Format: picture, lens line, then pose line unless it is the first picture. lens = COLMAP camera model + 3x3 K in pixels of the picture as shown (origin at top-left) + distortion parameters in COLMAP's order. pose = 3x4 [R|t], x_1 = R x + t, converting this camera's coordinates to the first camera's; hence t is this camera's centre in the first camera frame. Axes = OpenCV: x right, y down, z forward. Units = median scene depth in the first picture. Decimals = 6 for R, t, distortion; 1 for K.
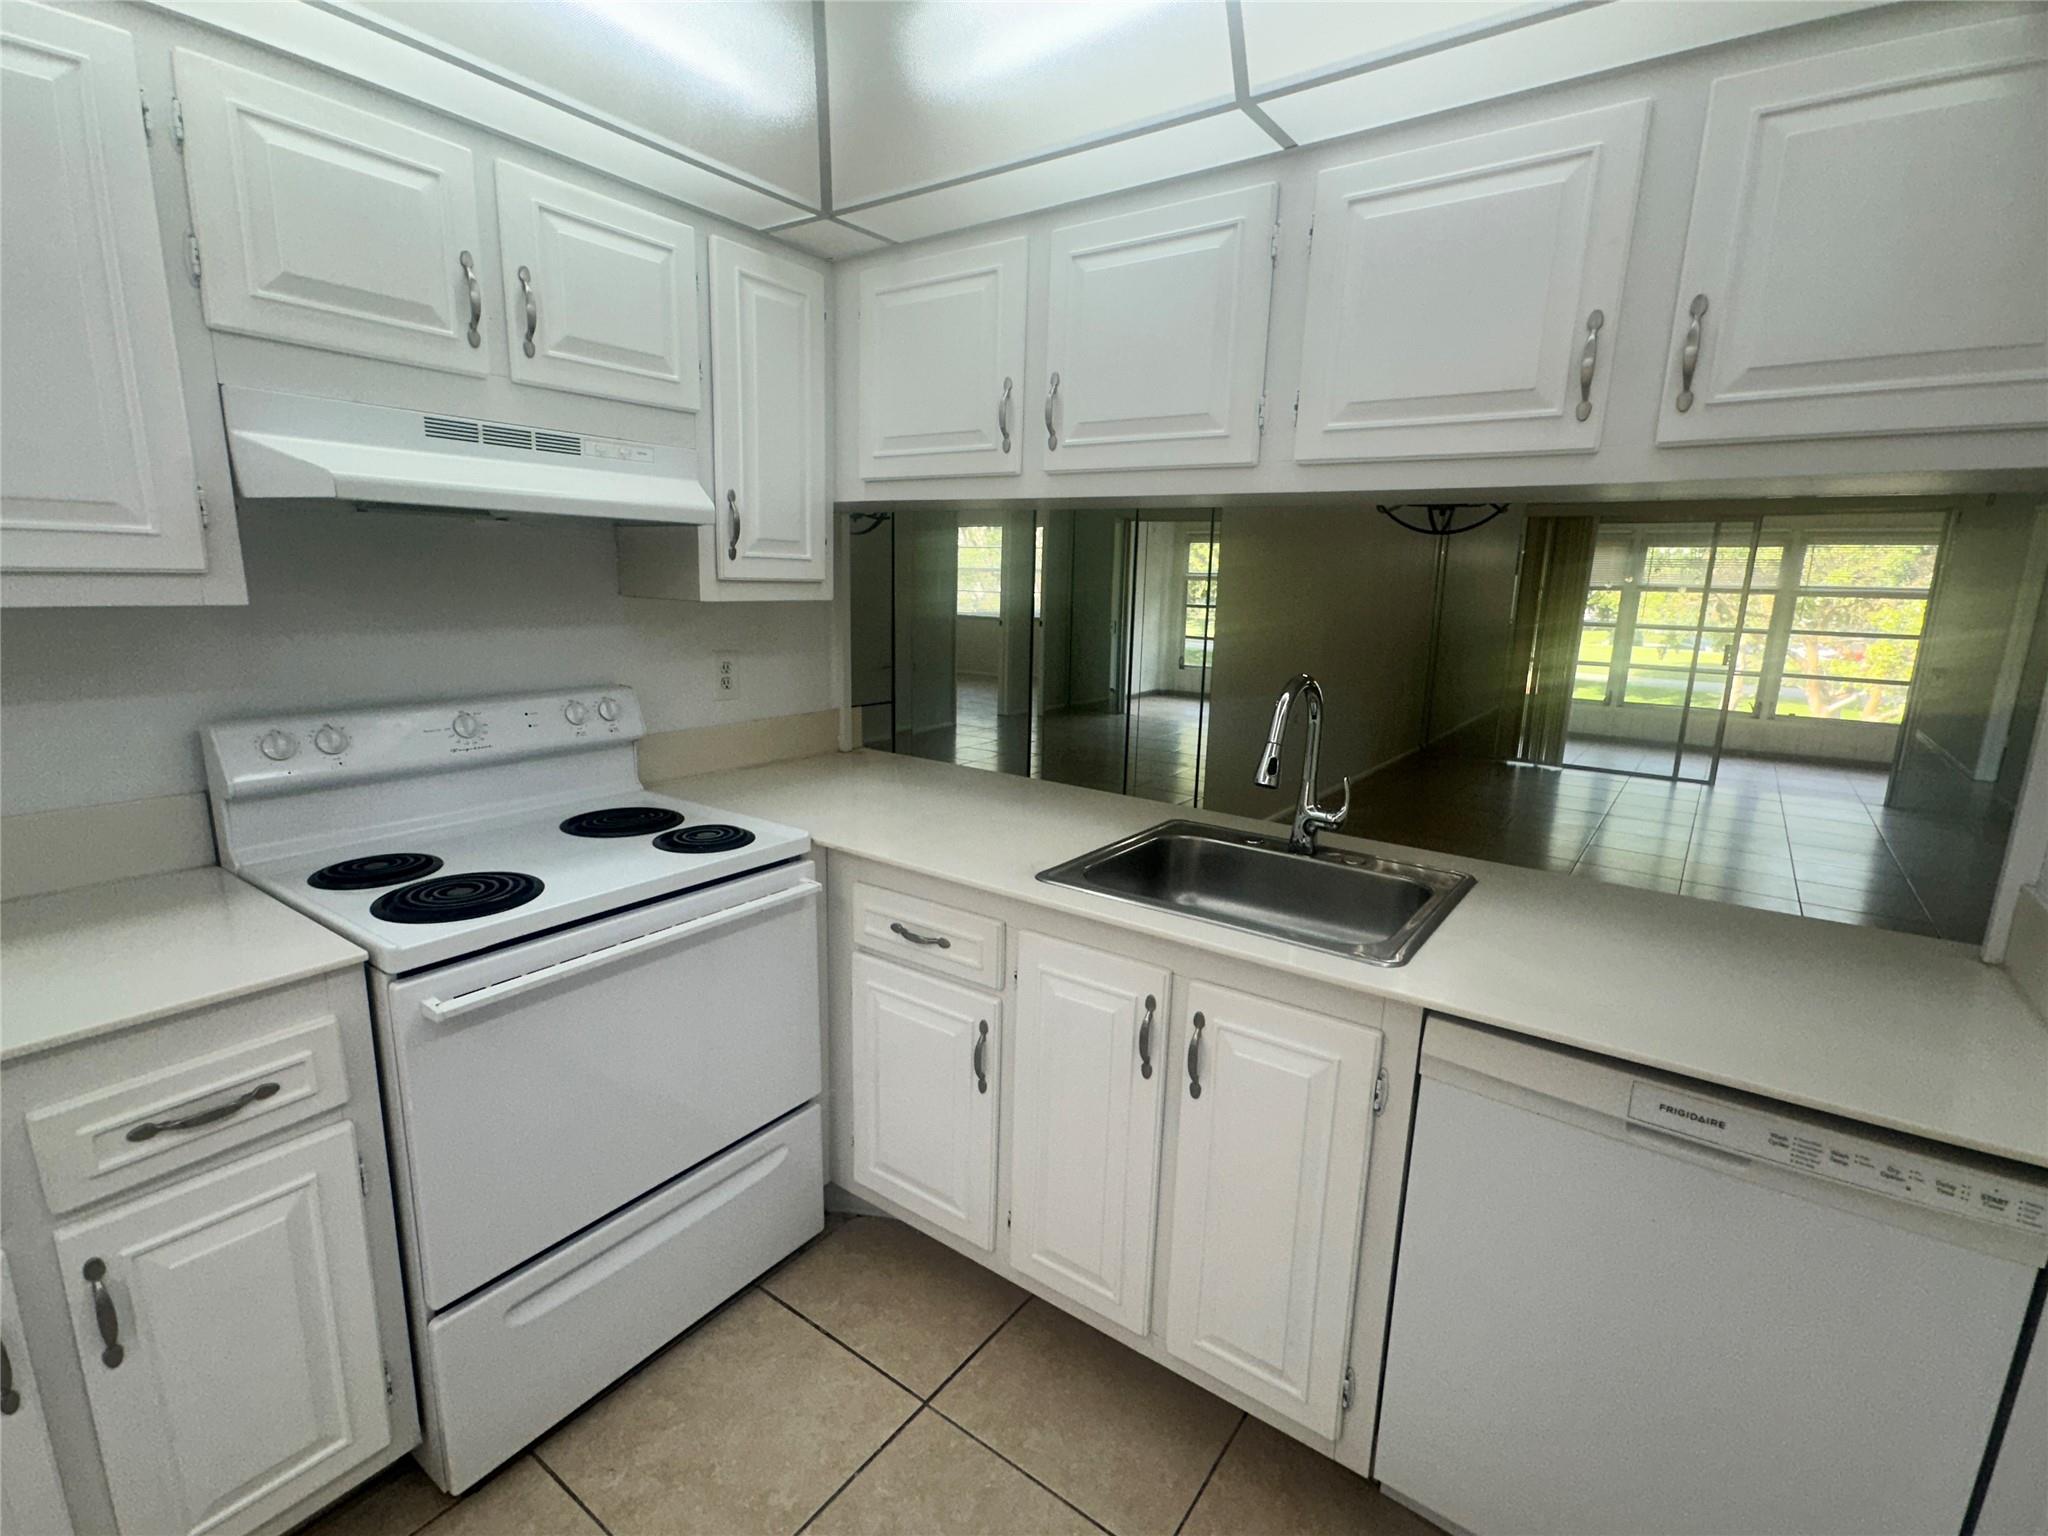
lens RADIAL K [[975.6, 0, 1024.0], [0, 975.6, 768.0], [0, 0, 1]] dist [-0.000738, 0.009592]
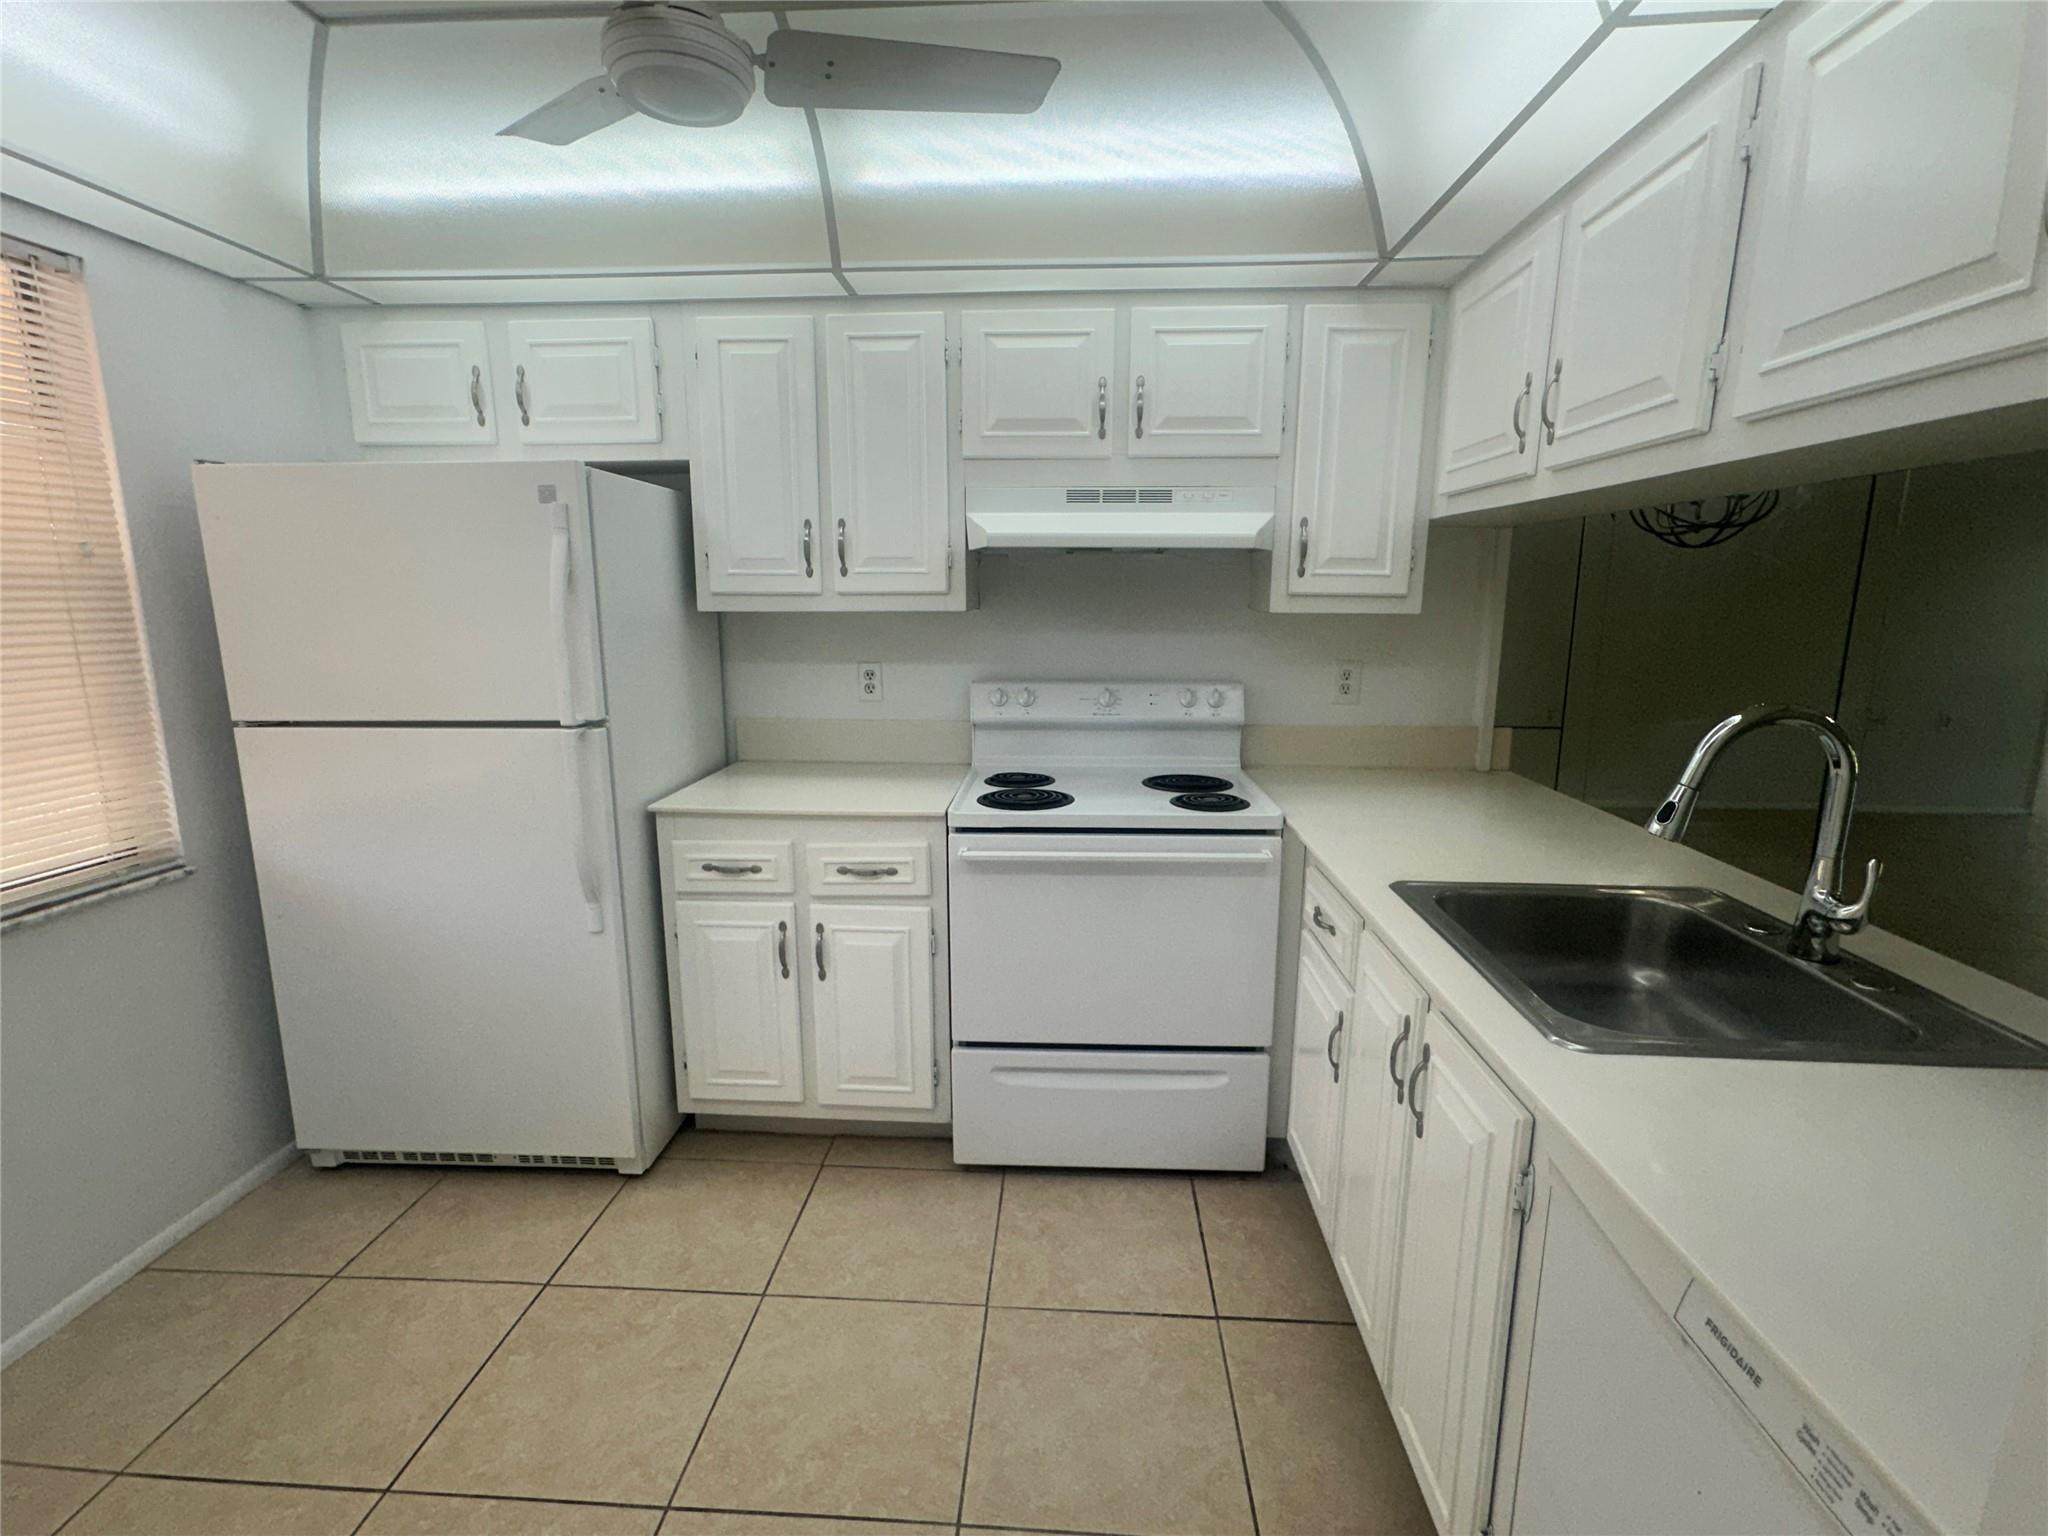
lens RADIAL K [[968.9, 0, 1024.0], [0, 968.9, 768.0], [0, 0, 1]] dist [0.003048, 0.000630]
pose [[0.536552, 0.126620, -0.834314, 0.572855], [-0.156856, 0.986414, 0.048828, 0.007503], [0.829161, 0.104668, 0.549123, 0.127644]]
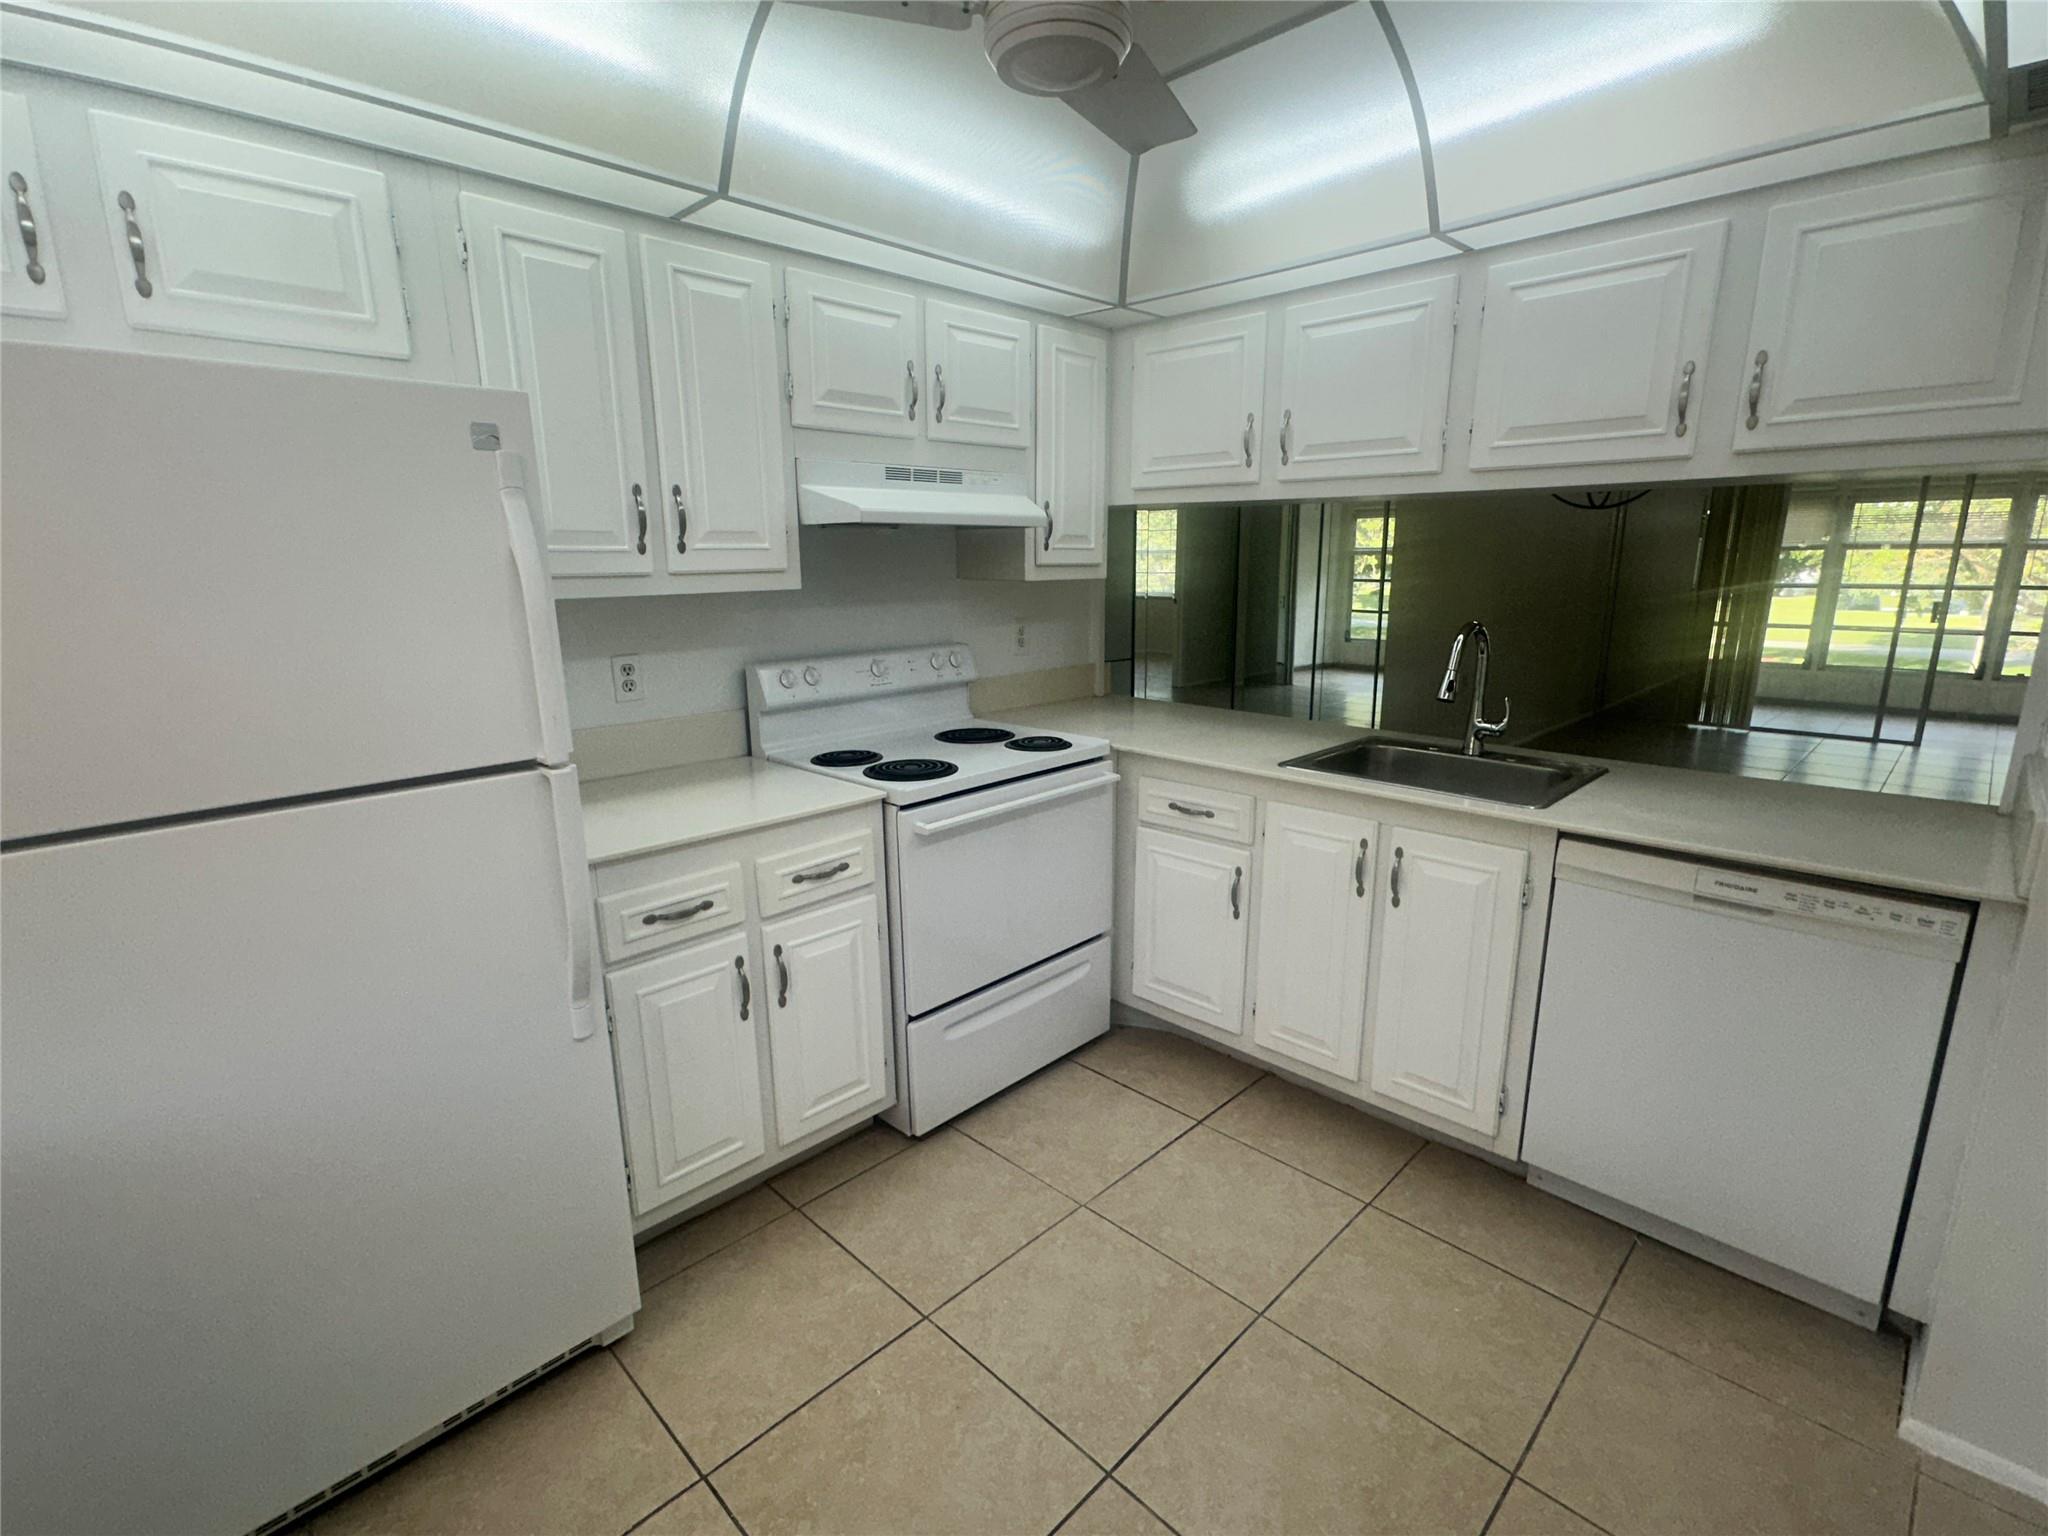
lens RADIAL K [[989.9, 0, 1024.0], [0, 989.9, 768.0], [0, 0, 1]] dist [0.017137, 0.001998]
pose [[0.989469, 0.000277, -0.144745, -0.135585], [0.001805, 0.999897, 0.014254, 0.087163], [0.144734, -0.014365, 0.989366, -0.468589]]
